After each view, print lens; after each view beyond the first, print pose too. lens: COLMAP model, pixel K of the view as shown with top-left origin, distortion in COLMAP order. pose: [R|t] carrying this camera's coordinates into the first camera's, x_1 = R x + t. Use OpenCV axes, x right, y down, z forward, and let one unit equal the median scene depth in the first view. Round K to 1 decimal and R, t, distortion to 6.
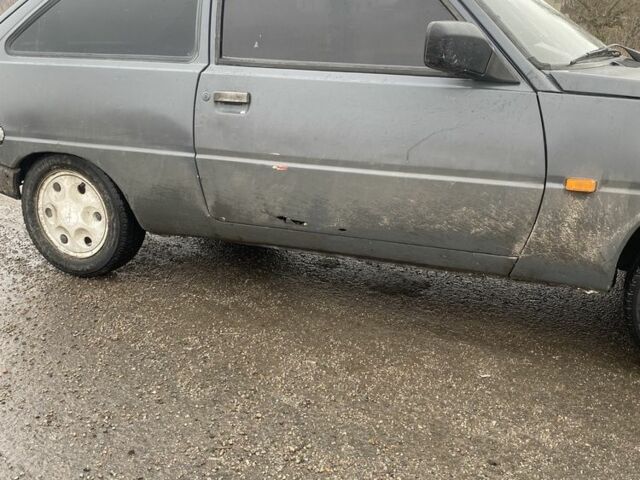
lens RADIAL K [[665.6, 0, 320.0], [0, 665.6, 240.0], [0, 0, 1]] dist [0.171625, -0.663760]
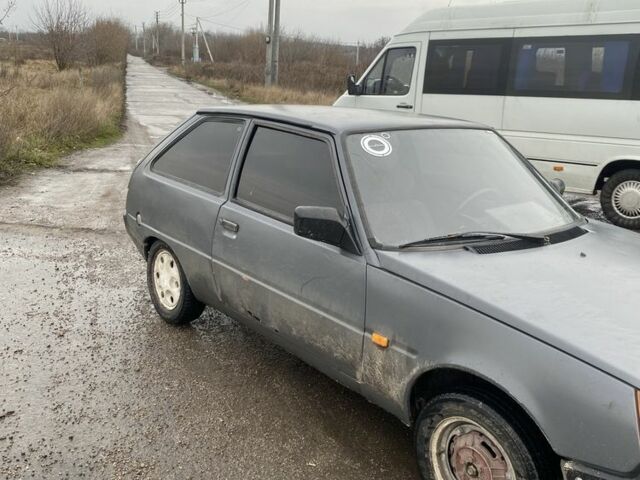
lens RADIAL K [[665.6, 0, 320.0], [0, 665.6, 240.0], [0, 0, 1]] dist [0.171625, -0.663760]
pose [[0.869473, 0.157991, -0.468034, 0.714234], [-0.191097, 0.981284, -0.023757, -0.180723], [0.455521, 0.110096, 0.883391, -0.195946]]
